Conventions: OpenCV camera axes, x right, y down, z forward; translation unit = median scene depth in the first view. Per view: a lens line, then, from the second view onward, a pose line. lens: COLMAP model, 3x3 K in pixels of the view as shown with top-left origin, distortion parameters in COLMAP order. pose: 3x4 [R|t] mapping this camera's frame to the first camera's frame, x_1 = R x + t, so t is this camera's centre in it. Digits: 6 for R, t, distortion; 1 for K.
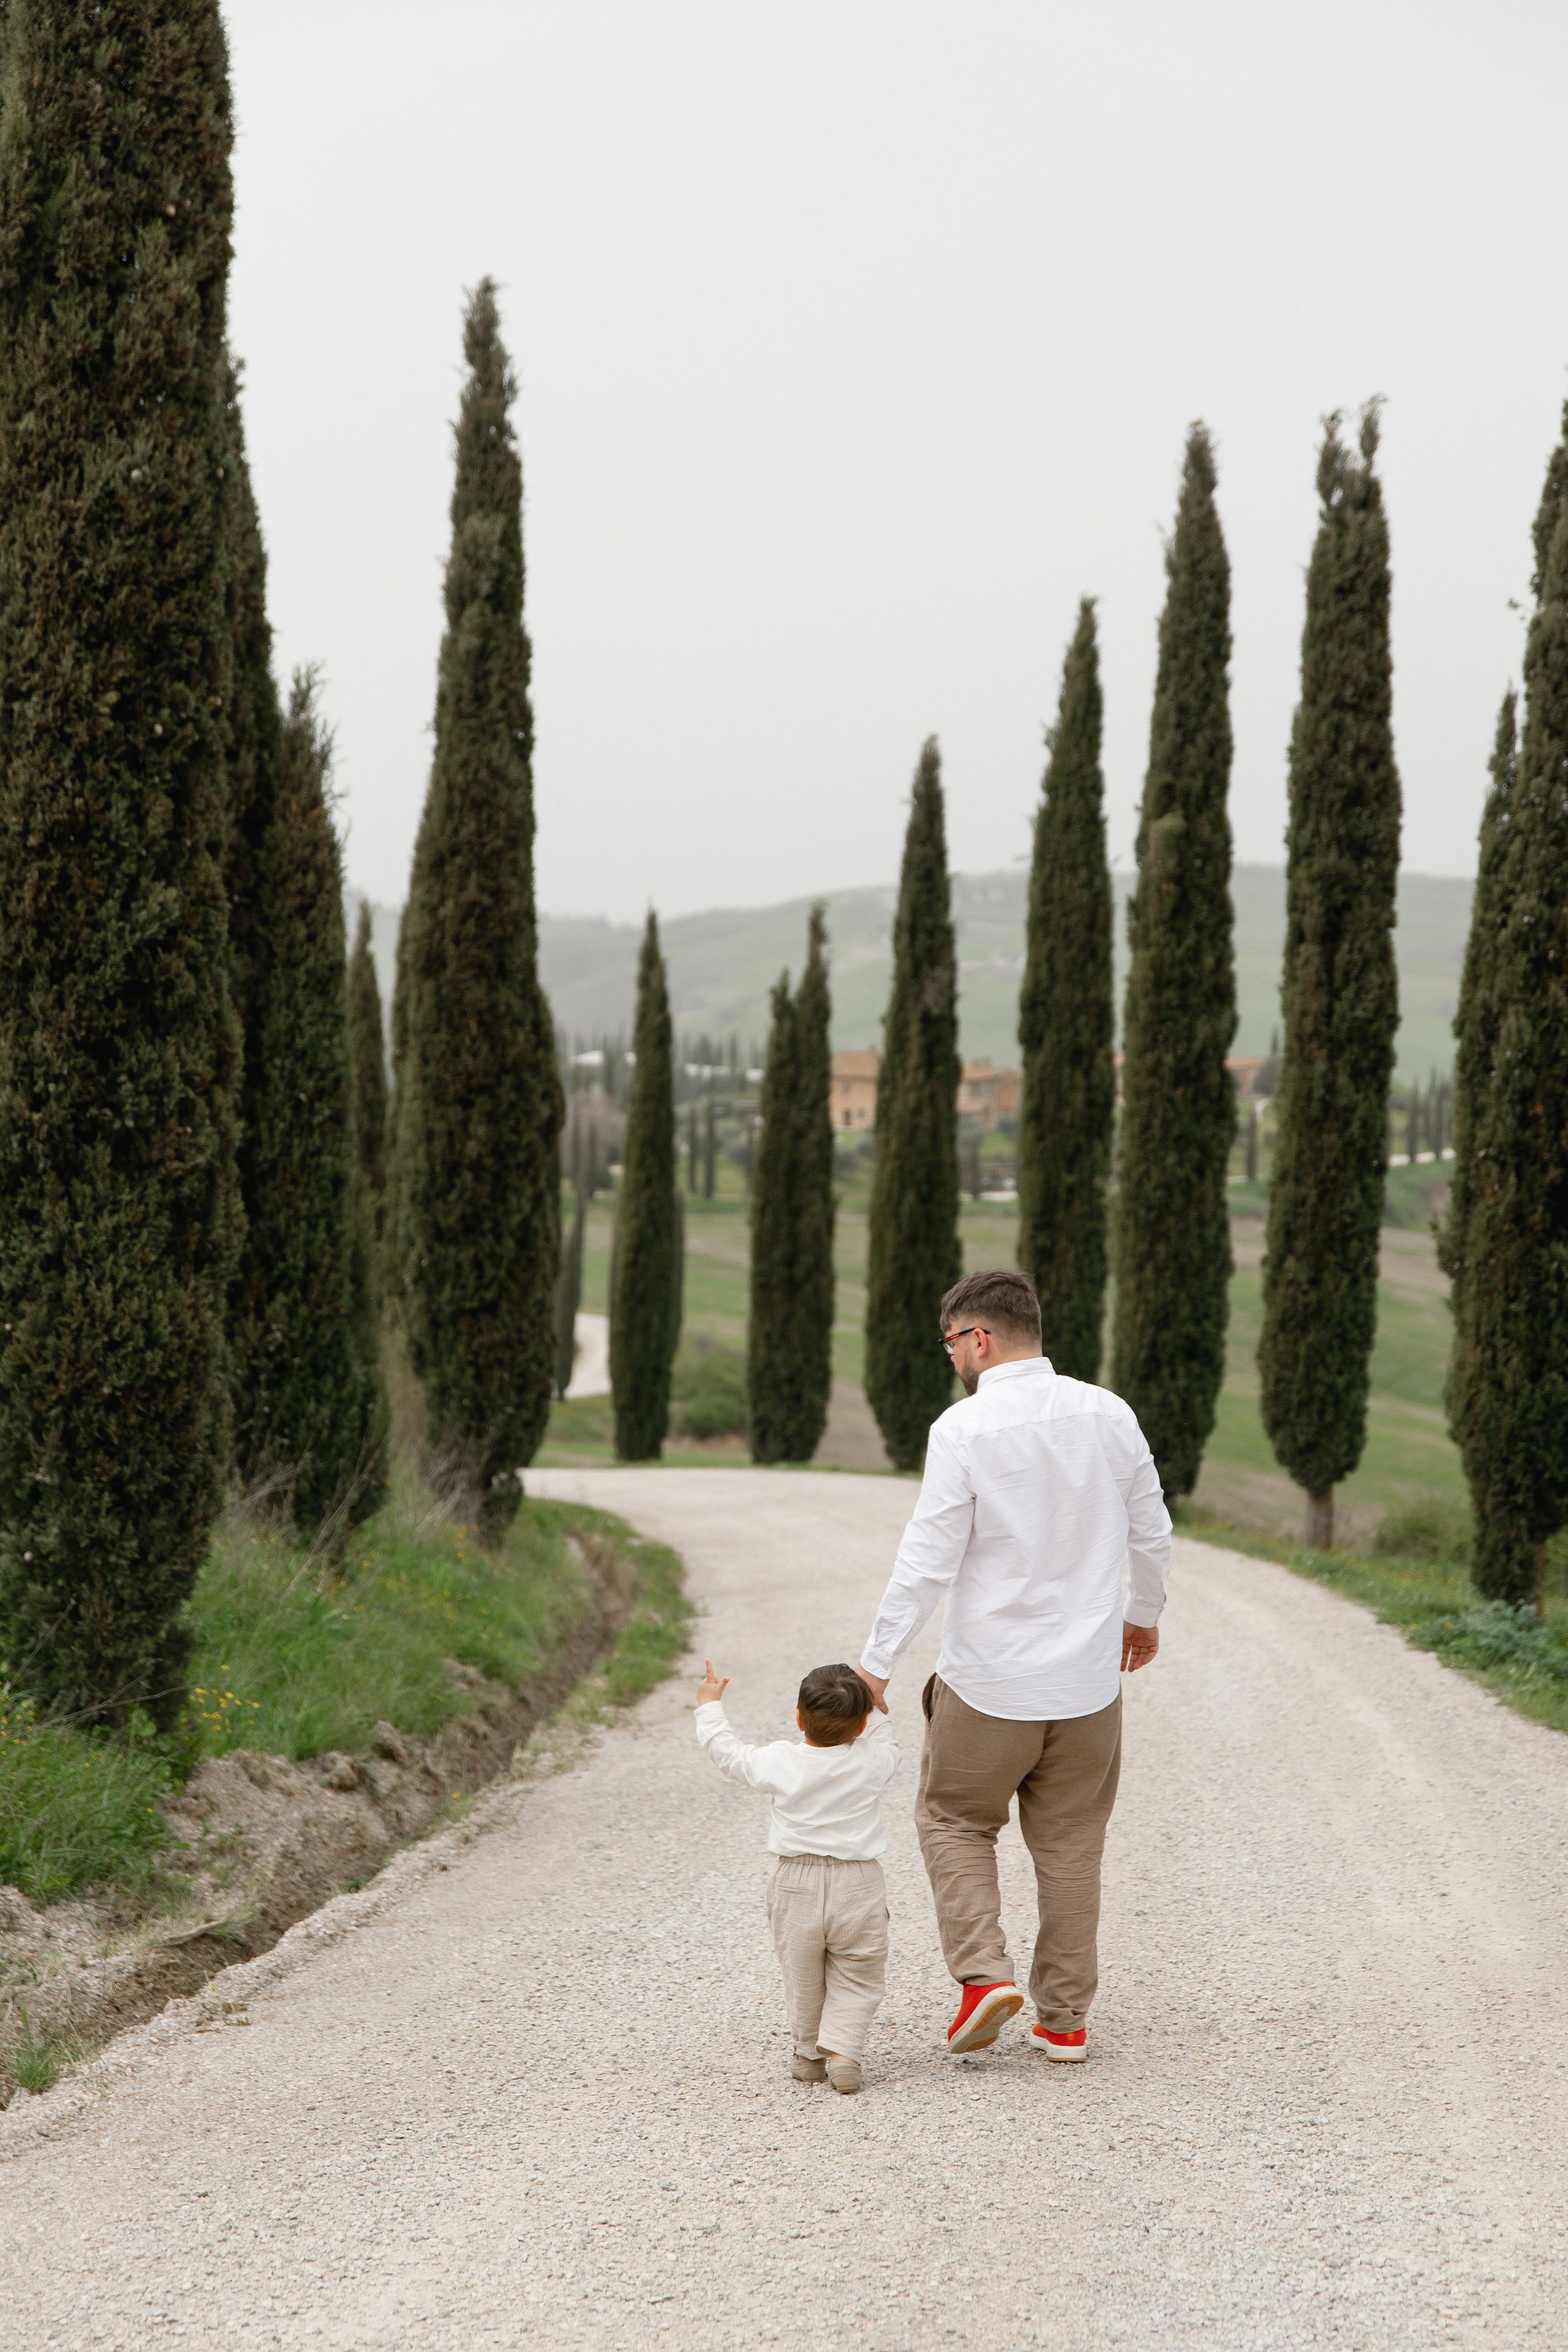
lens RADIAL K [[4162.3, 0, 784.0], [0, 4162.3, 1176.0], [0, 0, 1]] dist [-0.006225, 0.007200]
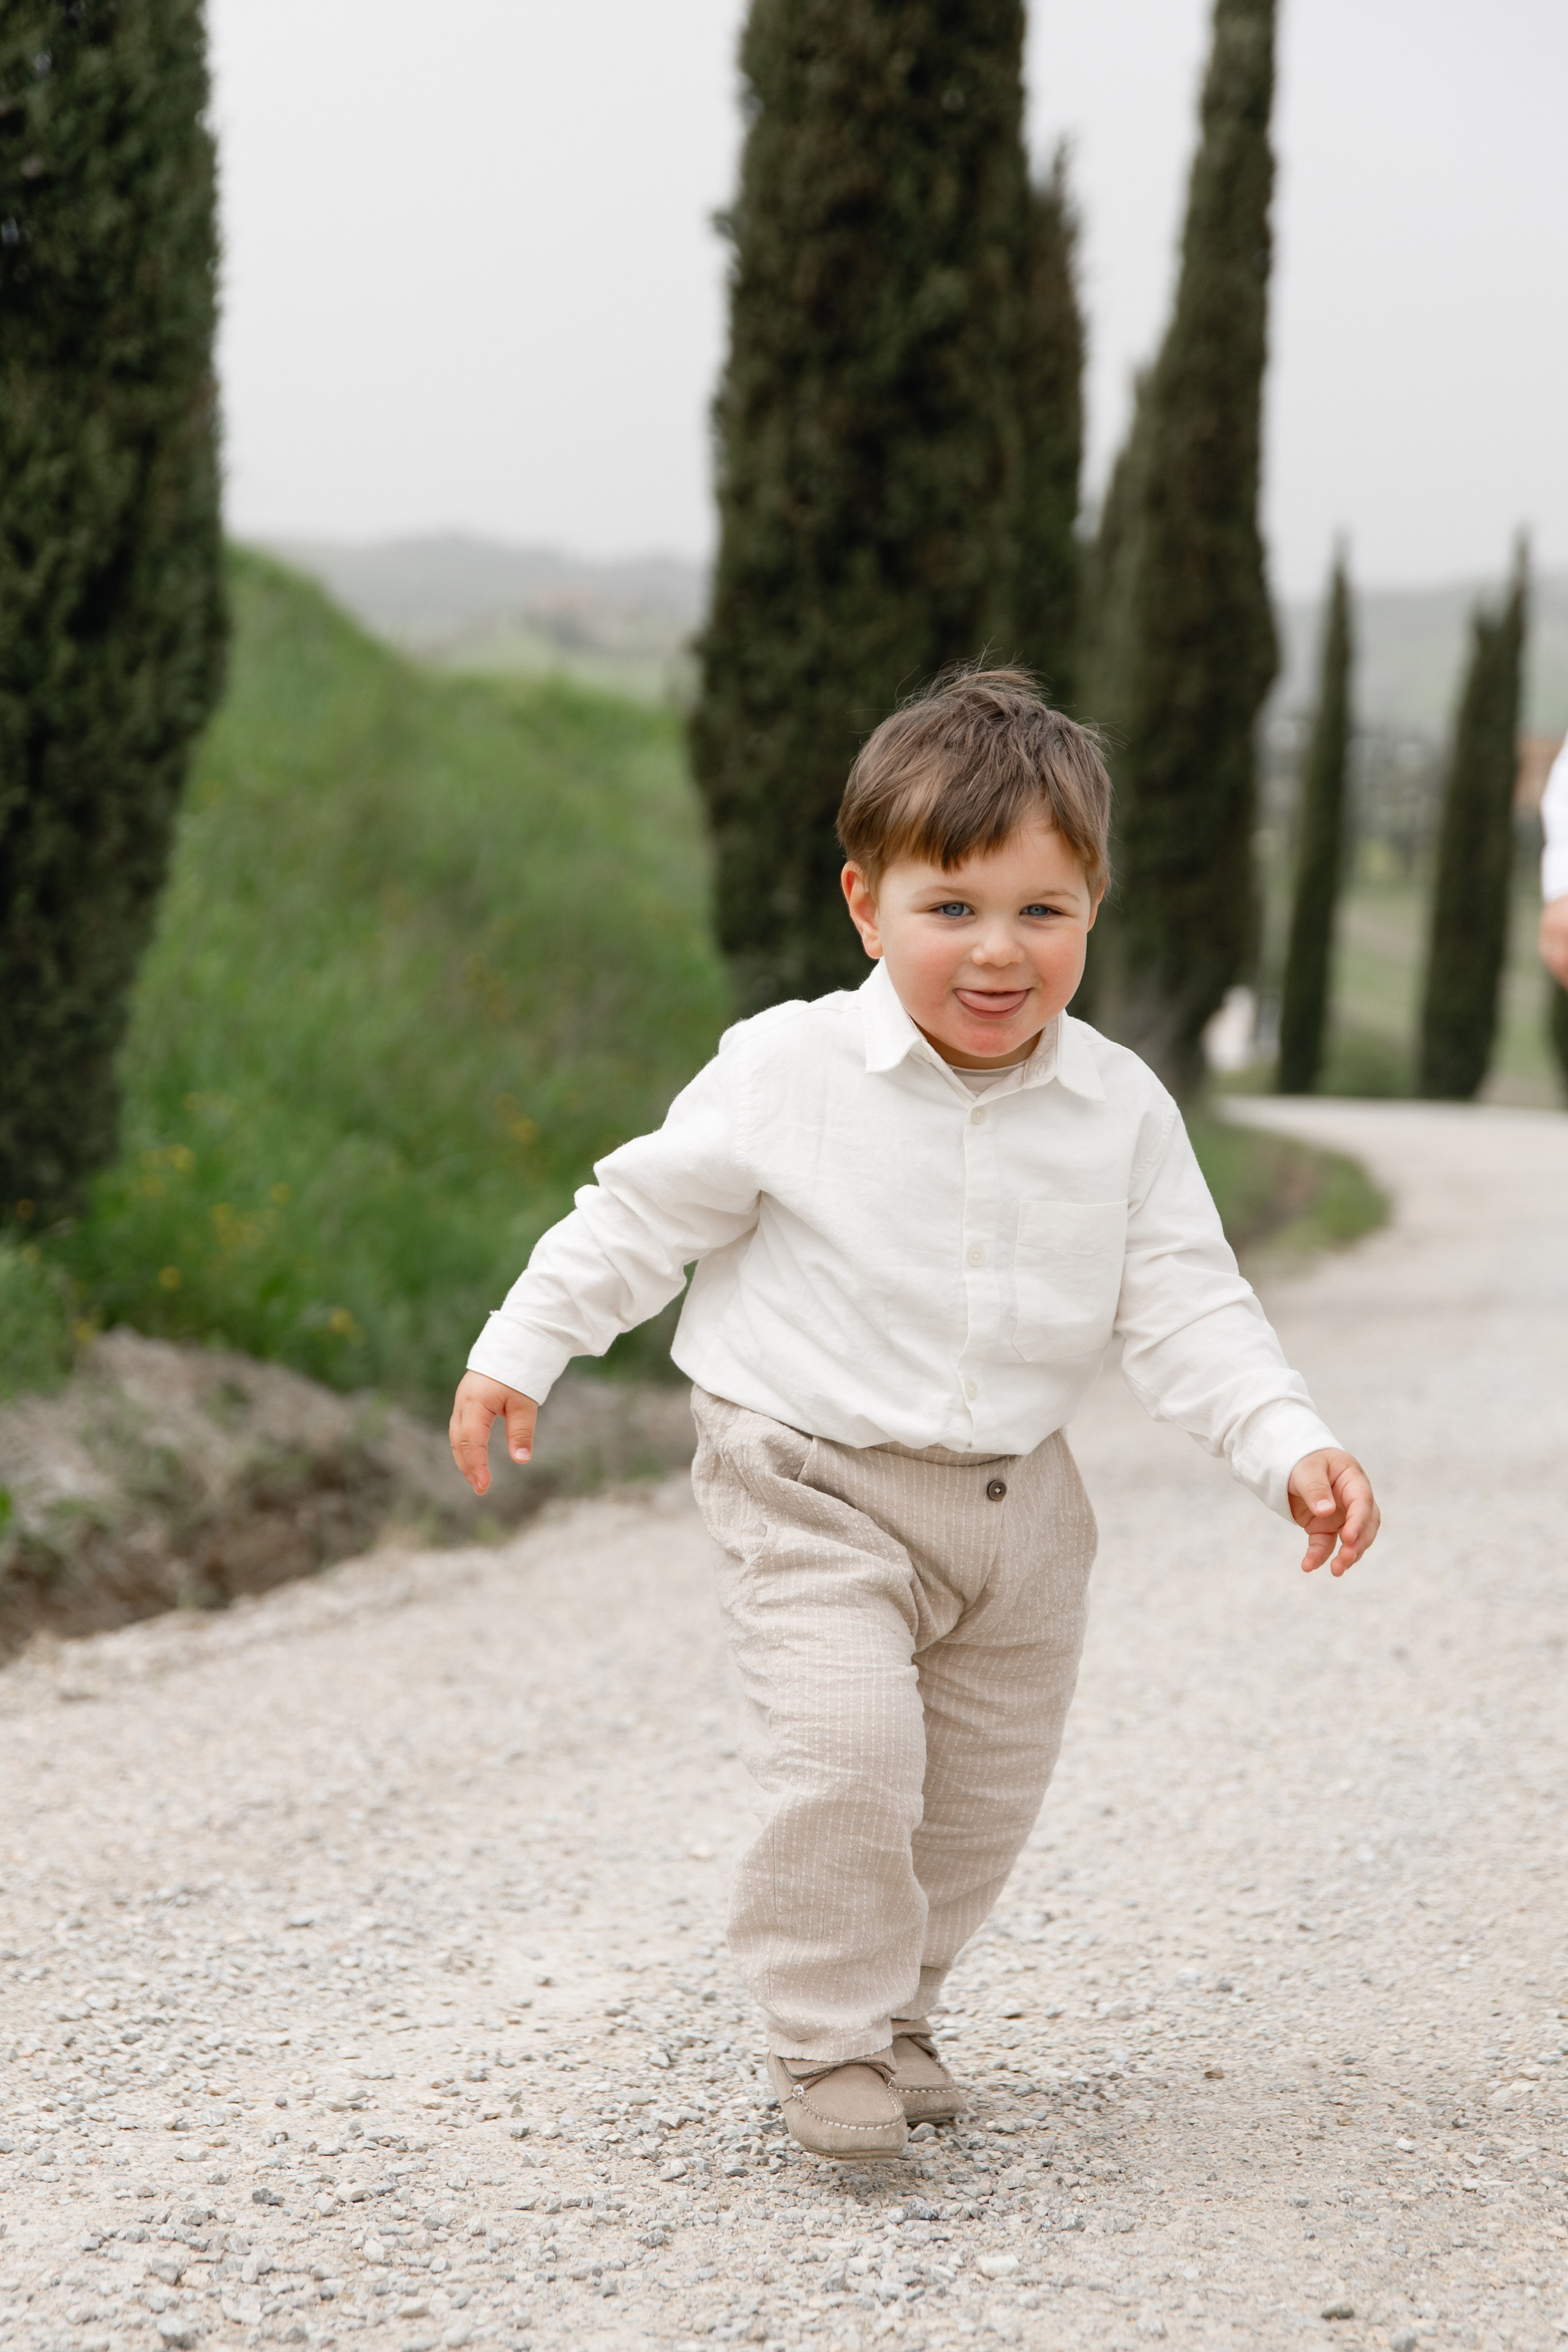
lens RADIAL K [[4190.9, 0, 782.9], [0, 4190.9, 1330.8], [0, 0, 1]] dist [0.004251, -0.136758]
pose [[0.987713, 0.066354, -0.141496, -0.022978], [-0.050716, 0.992481, 0.111396, 0.038567], [0.147823, -0.102851, 0.983651, 0.030747]]
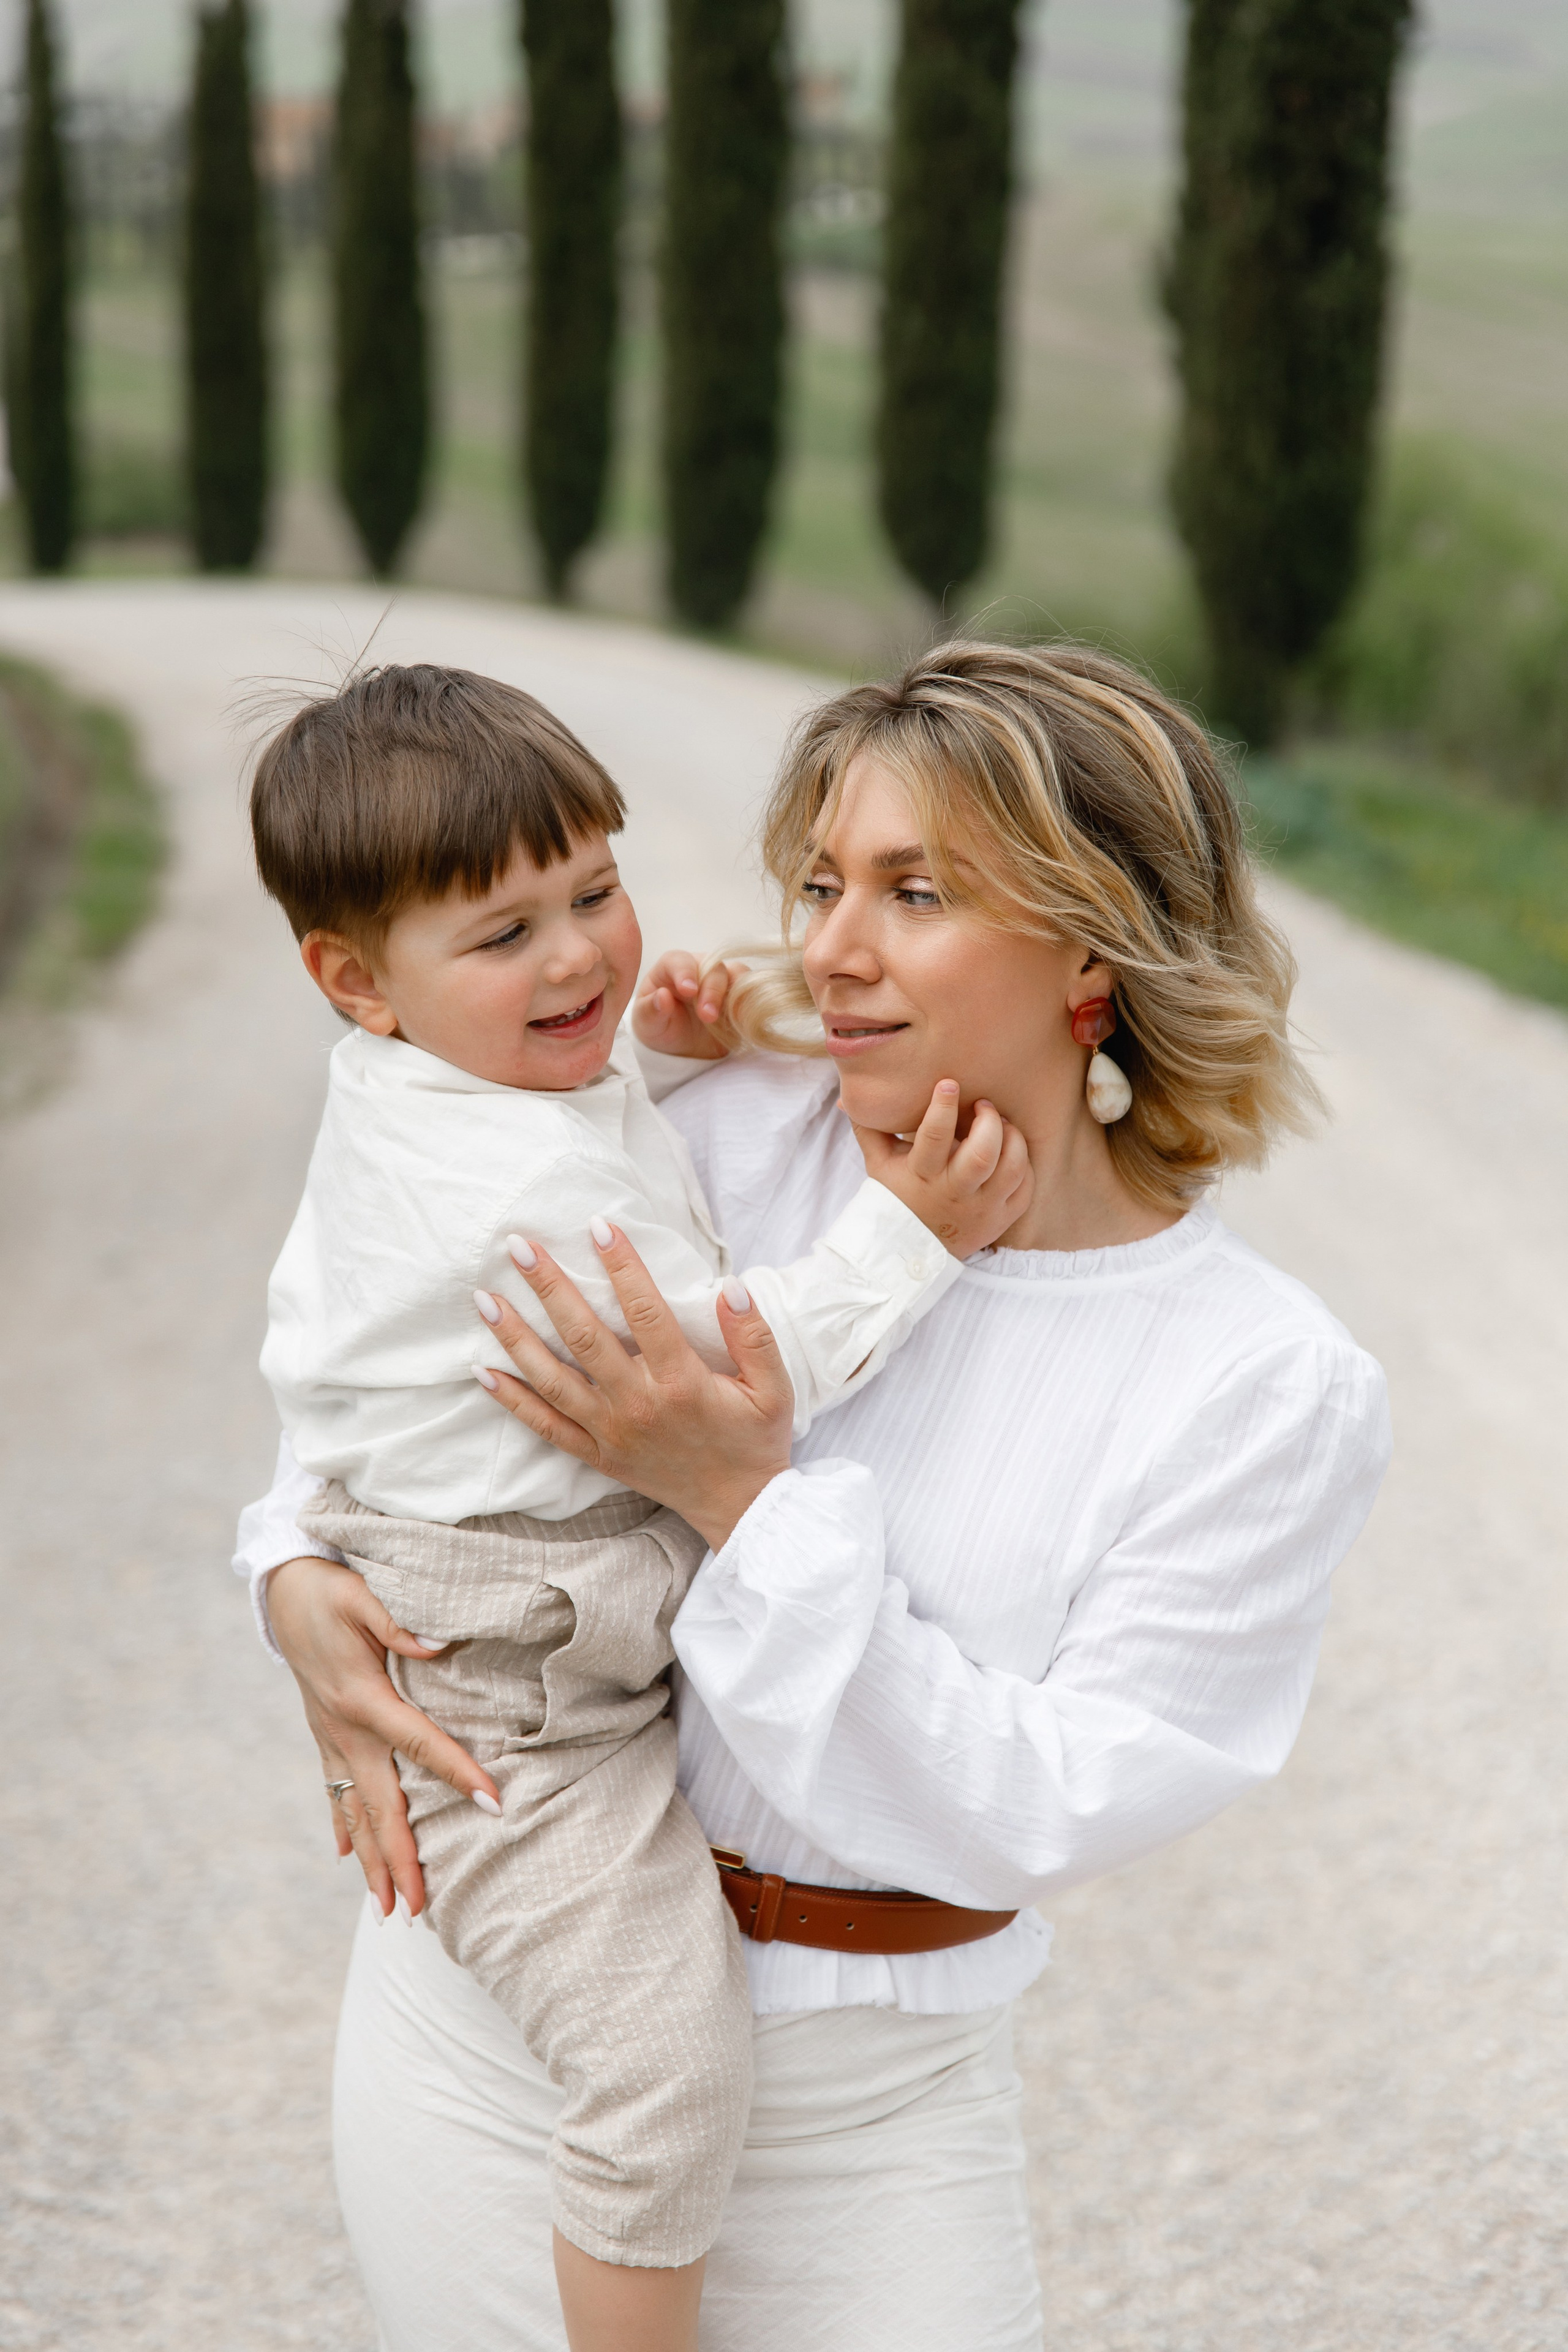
lens RADIAL K [[4374.2, 0, 823.1], [0, 4374.2, 1178.8], [0, 0, 1]] dist [-0.006467, -0.323270]
pose [[0.989105, -0.052404, 0.137568, -0.018872], [0.022304, 0.977052, 0.211830, 0.005890], [-0.145512, -0.206453, 0.967576, 0.215877]]
